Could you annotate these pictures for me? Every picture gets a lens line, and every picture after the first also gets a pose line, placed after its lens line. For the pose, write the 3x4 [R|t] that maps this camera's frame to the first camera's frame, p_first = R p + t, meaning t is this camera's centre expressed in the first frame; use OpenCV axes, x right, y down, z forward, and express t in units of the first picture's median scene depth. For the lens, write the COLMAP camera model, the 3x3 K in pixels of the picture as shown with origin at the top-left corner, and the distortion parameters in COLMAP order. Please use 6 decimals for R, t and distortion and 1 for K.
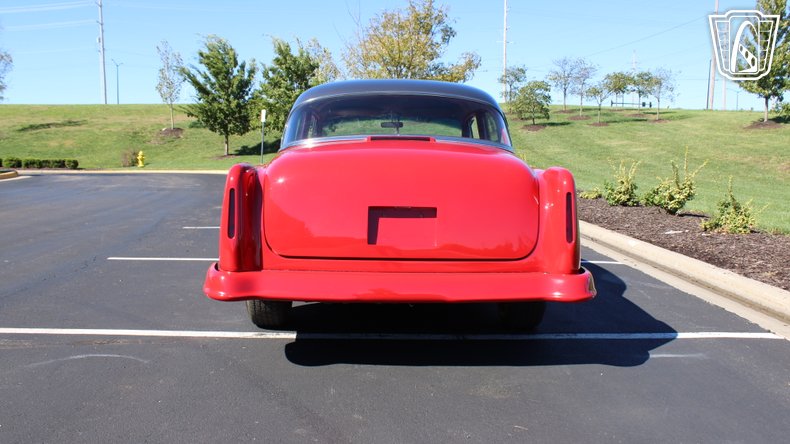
lens RADIAL K [[721.2, 0, 395.1], [0, 721.2, 222.9], [0, 0, 1]] dist [-0.163711, 0.162200]
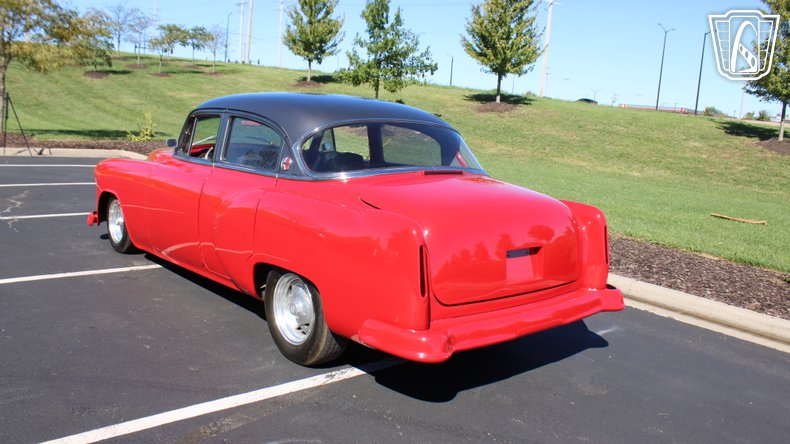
lens RADIAL K [[674.1, 0, 386.1], [0, 674.1, 221.8], [0, 0, 1]] dist [-0.174223, 0.162616]
pose [[0.773329, -0.064653, 0.630699, -0.088815], [0.003908, 0.995254, 0.097232, -0.018103], [-0.633992, -0.072728, 0.769912, 0.035039]]
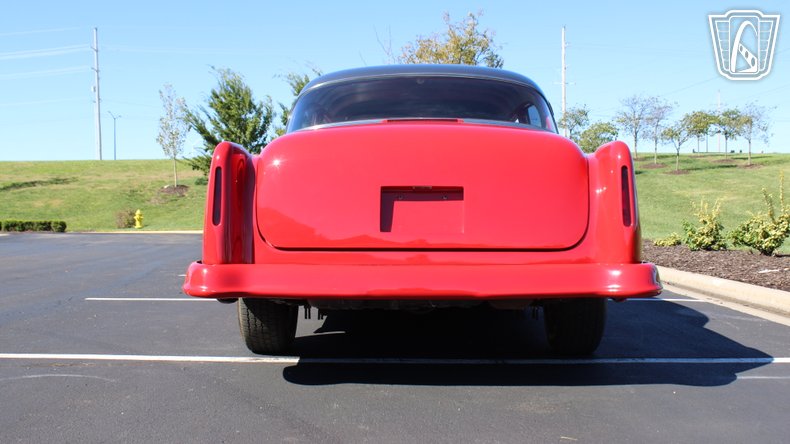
lens RADIAL K [[849.1, 0, 389.2], [0, 849.1, 222.2], [0, 0, 1]] dist [-0.132733, 0.165523]
pose [[0.998272, -0.013596, -0.057174, 0.003036], [0.008138, 0.995479, -0.094637, 0.011947], [0.058202, 0.094009, 0.993869, 0.003341]]
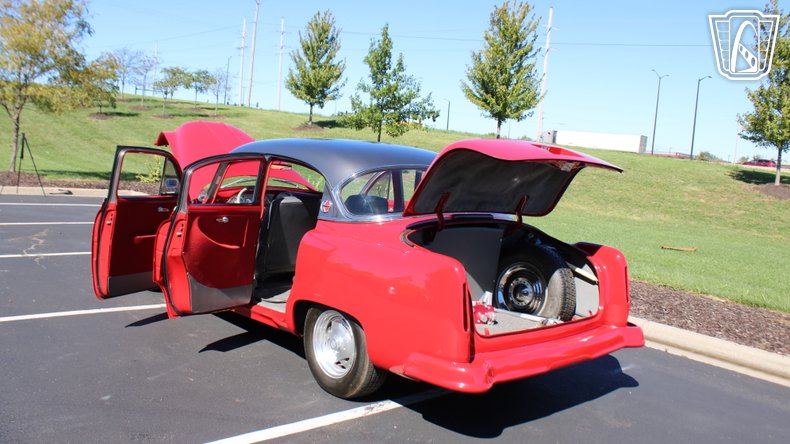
lens RADIAL K [[675.0, 0, 380.4], [0, 675.0, 220.6], [0, 0, 1]] dist [-0.171560, 0.156294]
pose [[0.774080, -0.017323, 0.632851, -0.099792], [-0.003632, 0.999488, 0.031801, -0.018259], [-0.633078, -0.026914, 0.773620, 0.034171]]
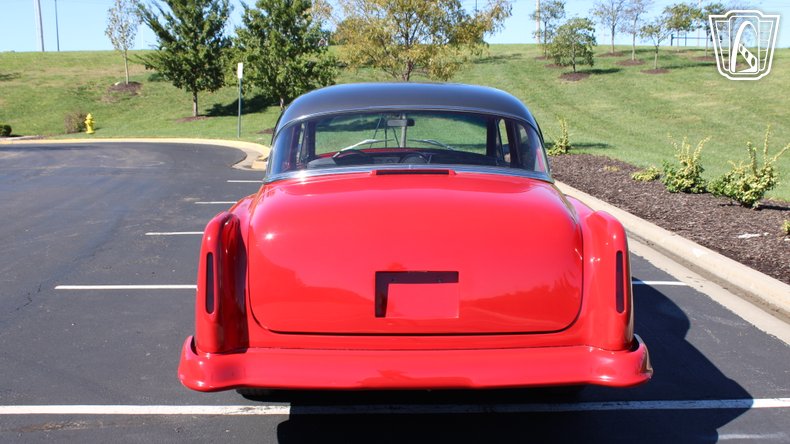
lens RADIAL K [[885.1, 0, 393.8], [0, 885.1, 231.2], [0, 0, 1]] dist [-0.132537, 0.197514]
pose [[0.999853, -0.012387, -0.011852, -0.000381], [0.012975, 0.998622, 0.050858, -0.012906], [0.011206, -0.051005, 0.998636, -0.000791]]
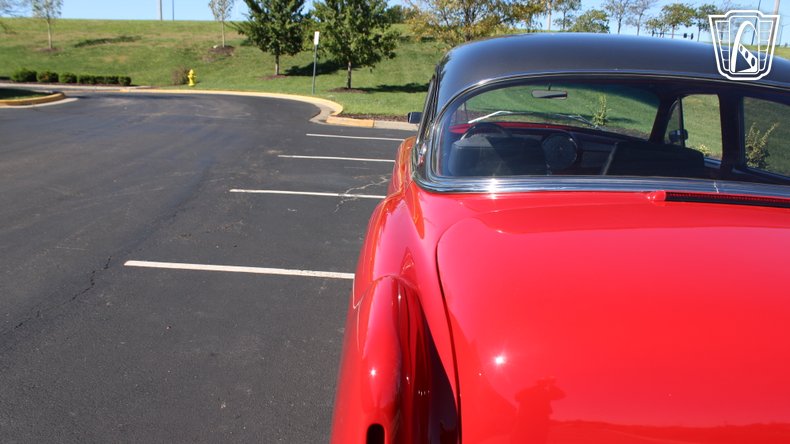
lens RADIAL K [[667.6, 0, 376.1], [0, 667.6, 230.8], [0, 0, 1]] dist [-0.182826, 0.165693]
pose [[0.996179, 0.049973, -0.071628, -0.022429], [-0.039287, 0.988869, 0.143505, -0.018469], [0.078002, -0.140143, 0.987054, 0.077387]]
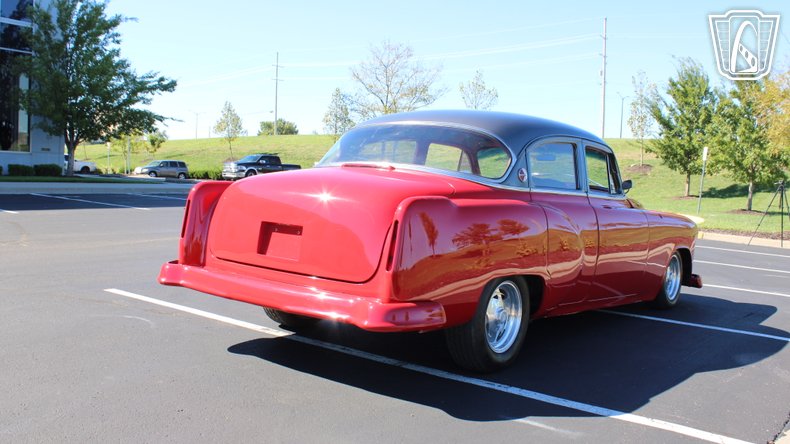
lens RADIAL K [[775.4, 0, 395.0], [0, 775.4, 222.7], [0, 0, 1]] dist [-0.178624, 0.253261]
pose [[0.770784, 0.072597, -0.632947, 0.098324], [-0.109088, 0.993853, -0.018853, -0.002239], [0.627688, 0.083578, 0.773965, 0.018213]]
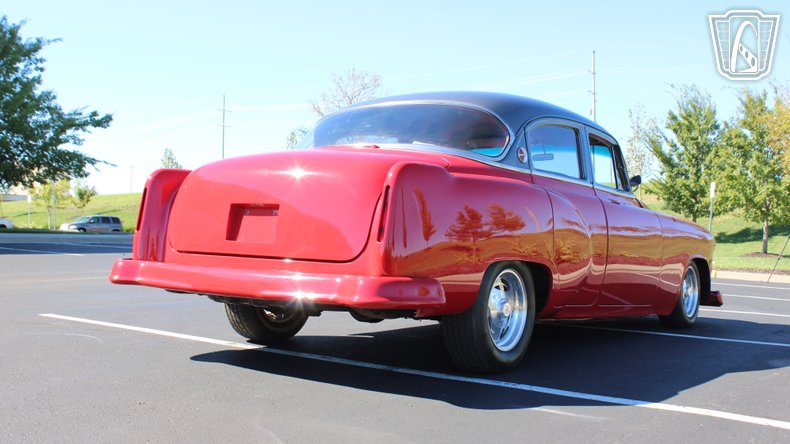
lens RADIAL K [[885.1, 0, 393.8], [0, 885.1, 231.2], [0, 0, 1]] dist [-0.132537, 0.197514]
pose [[0.795628, 0.015807, -0.605580, 0.097059], [-0.087962, 0.992080, -0.089671, 0.011576], [0.599366, 0.124613, 0.790716, 0.016355]]
